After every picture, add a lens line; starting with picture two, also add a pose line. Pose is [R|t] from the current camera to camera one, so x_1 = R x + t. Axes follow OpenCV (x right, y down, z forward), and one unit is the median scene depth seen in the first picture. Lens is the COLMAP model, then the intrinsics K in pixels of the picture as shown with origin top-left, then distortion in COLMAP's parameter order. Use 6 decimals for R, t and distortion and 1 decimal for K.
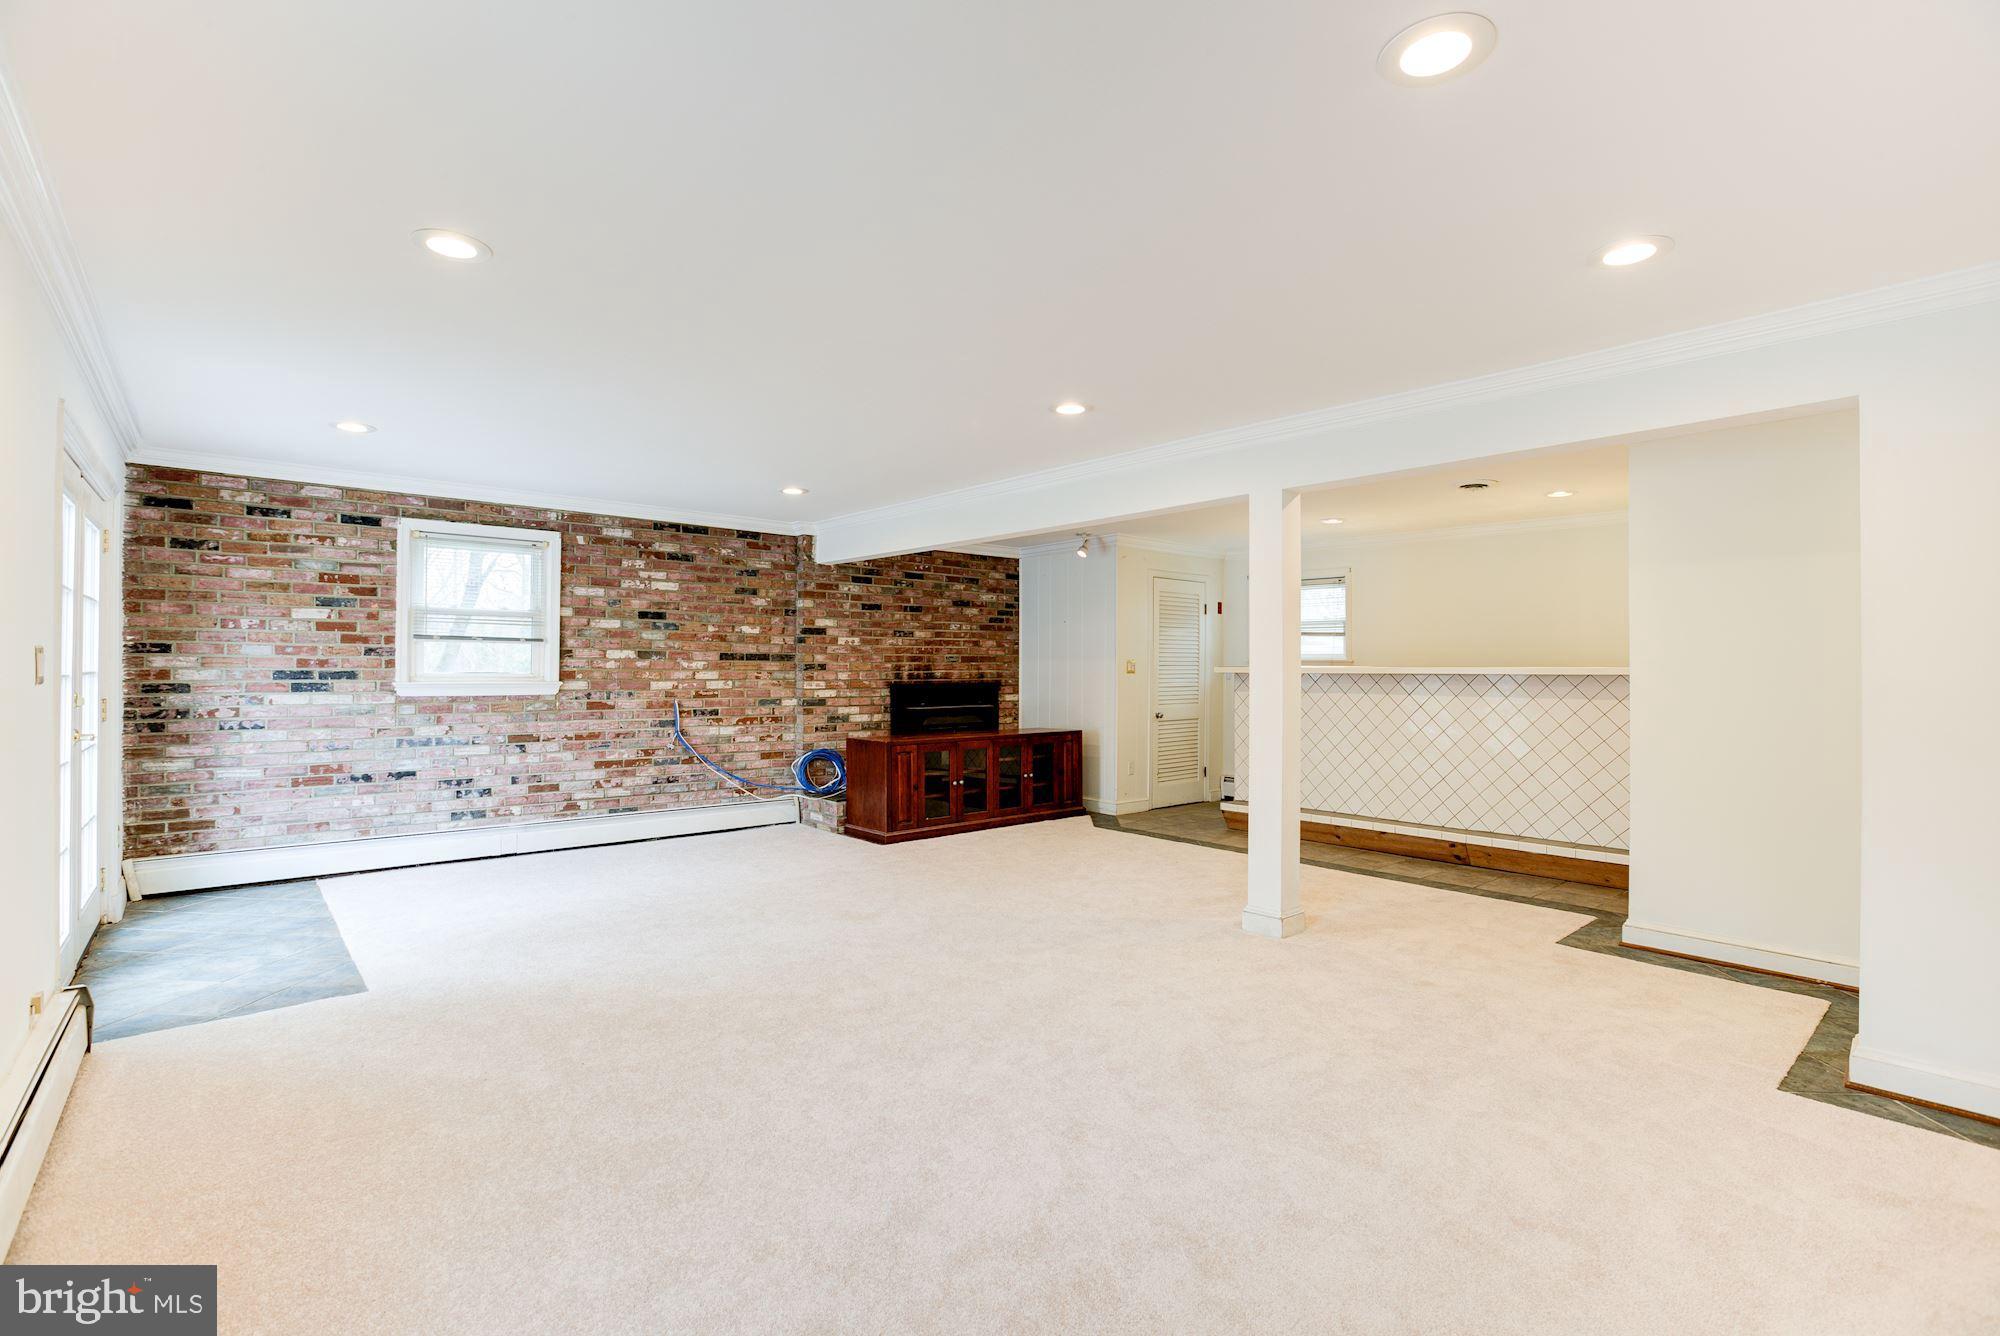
lens RADIAL K [[916.3, 0, 997.7], [0, 916.3, 662.0], [0, 0, 1]] dist [-0.046630, 0.016977]
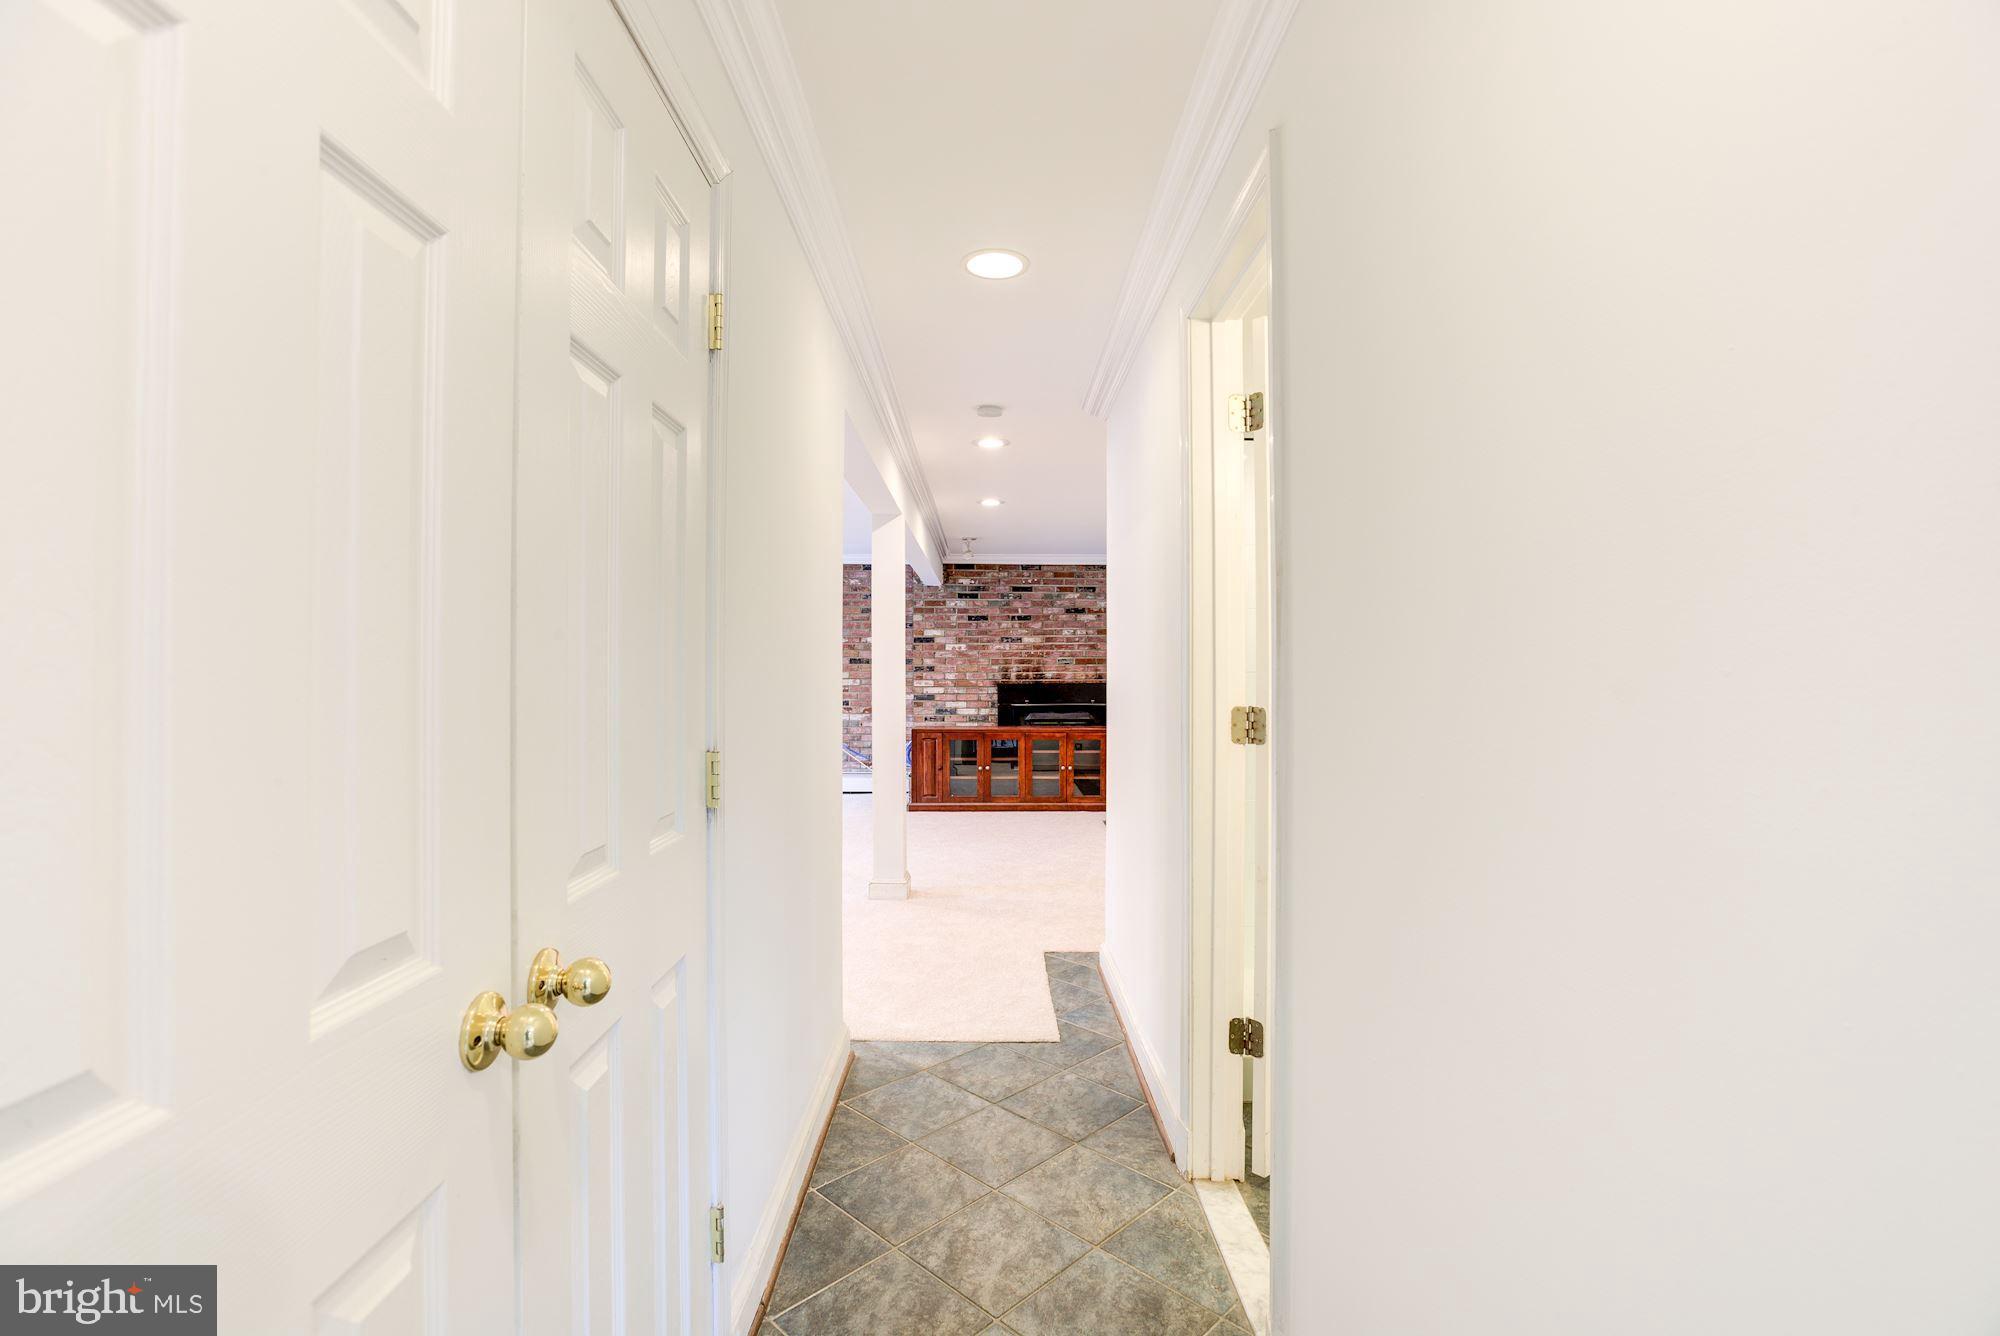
lens RADIAL K [[916.3, 0, 997.7], [0, 916.3, 662.0], [0, 0, 1]] dist [-0.046630, 0.016977]
pose [[0.764973, -0.006436, -0.644030, 0.642405], [0.004775, 0.999979, -0.004321, 0.001971], [0.644045, 0.000230, 0.764988, 0.108368]]
